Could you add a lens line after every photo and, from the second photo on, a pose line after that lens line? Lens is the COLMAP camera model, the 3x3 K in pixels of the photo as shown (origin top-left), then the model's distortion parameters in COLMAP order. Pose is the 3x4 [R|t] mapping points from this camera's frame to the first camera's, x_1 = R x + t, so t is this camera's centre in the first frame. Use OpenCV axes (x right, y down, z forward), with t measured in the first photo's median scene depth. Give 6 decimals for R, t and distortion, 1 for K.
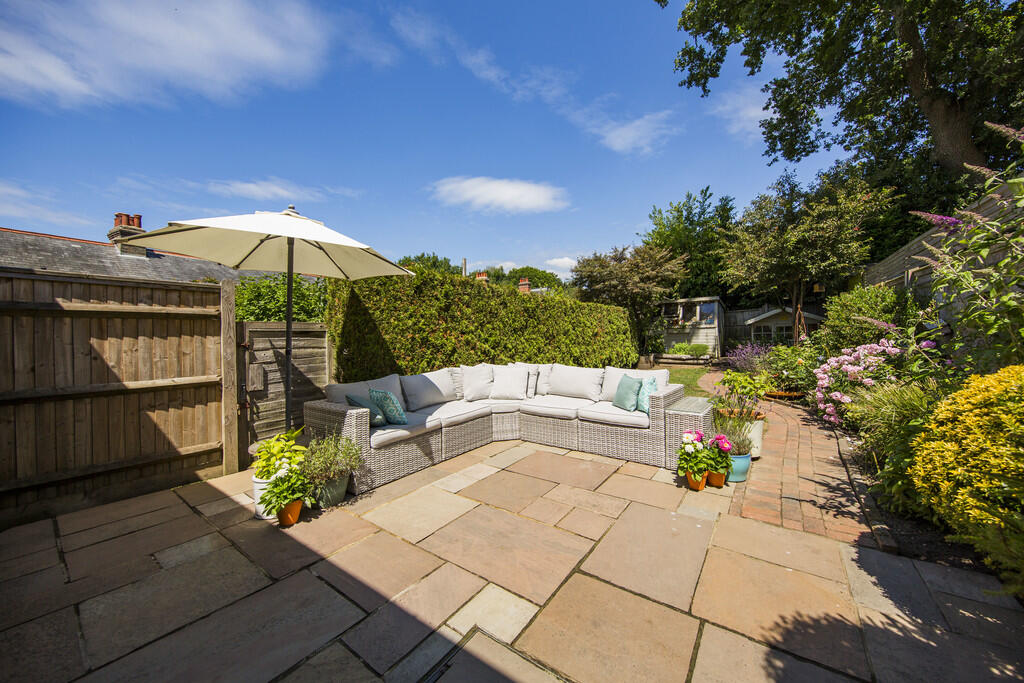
lens RADIAL K [[347.1, 0, 511.5], [0, 347.1, 339.7], [0, 0, 1]] dist [-0.002225, -0.000526]
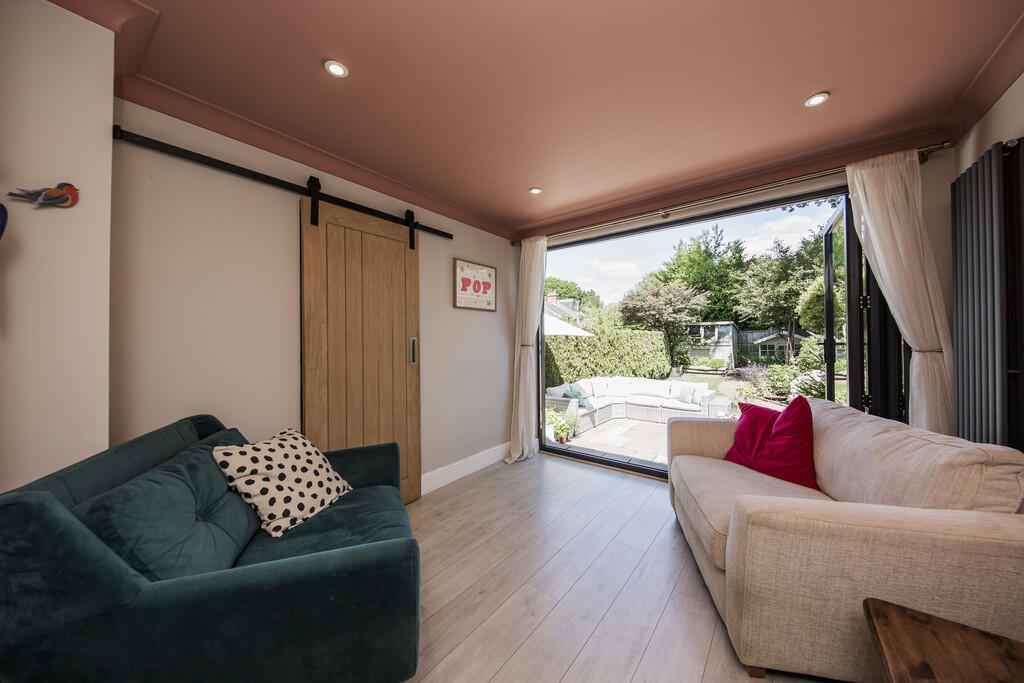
lens RADIAL K [[341.3, 0, 513.4], [0, 341.3, 330.5], [0, 0, 1]] dist [-0.000803, -0.000296]
pose [[0.999360, 0.009828, -0.034385, -0.170128], [-0.010965, 0.999394, -0.033030, -0.039452], [0.034039, 0.033386, 0.998863, -0.287373]]
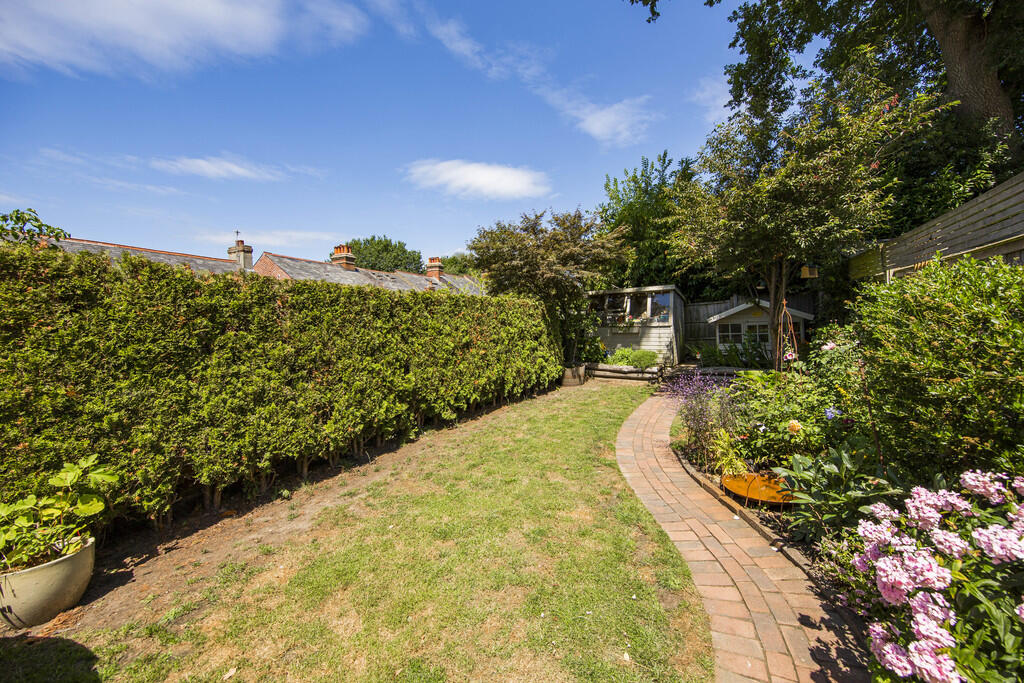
lens RADIAL K [[357.3, 0, 521.6], [0, 357.3, 330.5], [0, 0, 1]] dist [0.002989, 0.000249]
pose [[0.996995, -0.007005, 0.077148, 0.204080], [0.006804, 0.999973, 0.002867, -0.030228], [-0.077166, -0.002333, 0.997016, 0.250115]]
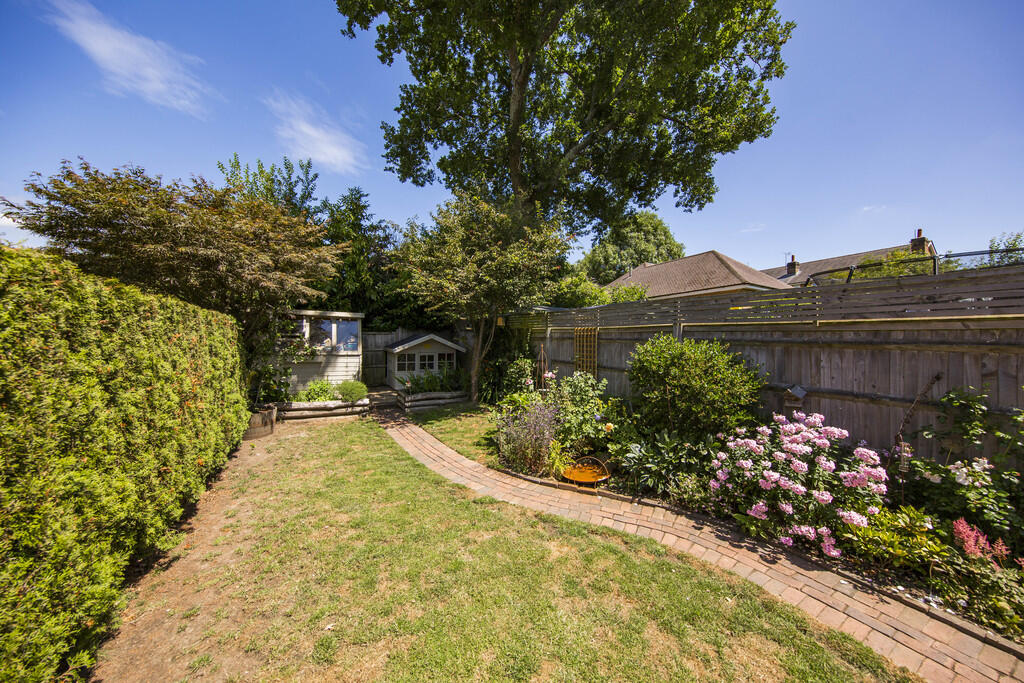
lens RADIAL K [[341.3, 0, 518.0], [0, 341.3, 347.0], [0, 0, 1]] dist [-0.000803, -0.000296]
pose [[0.367428, 0.021794, 0.929797, 0.041544], [-0.008114, 0.999762, -0.020227, -0.040236], [-0.930017, -0.000113, 0.367517, 0.415307]]
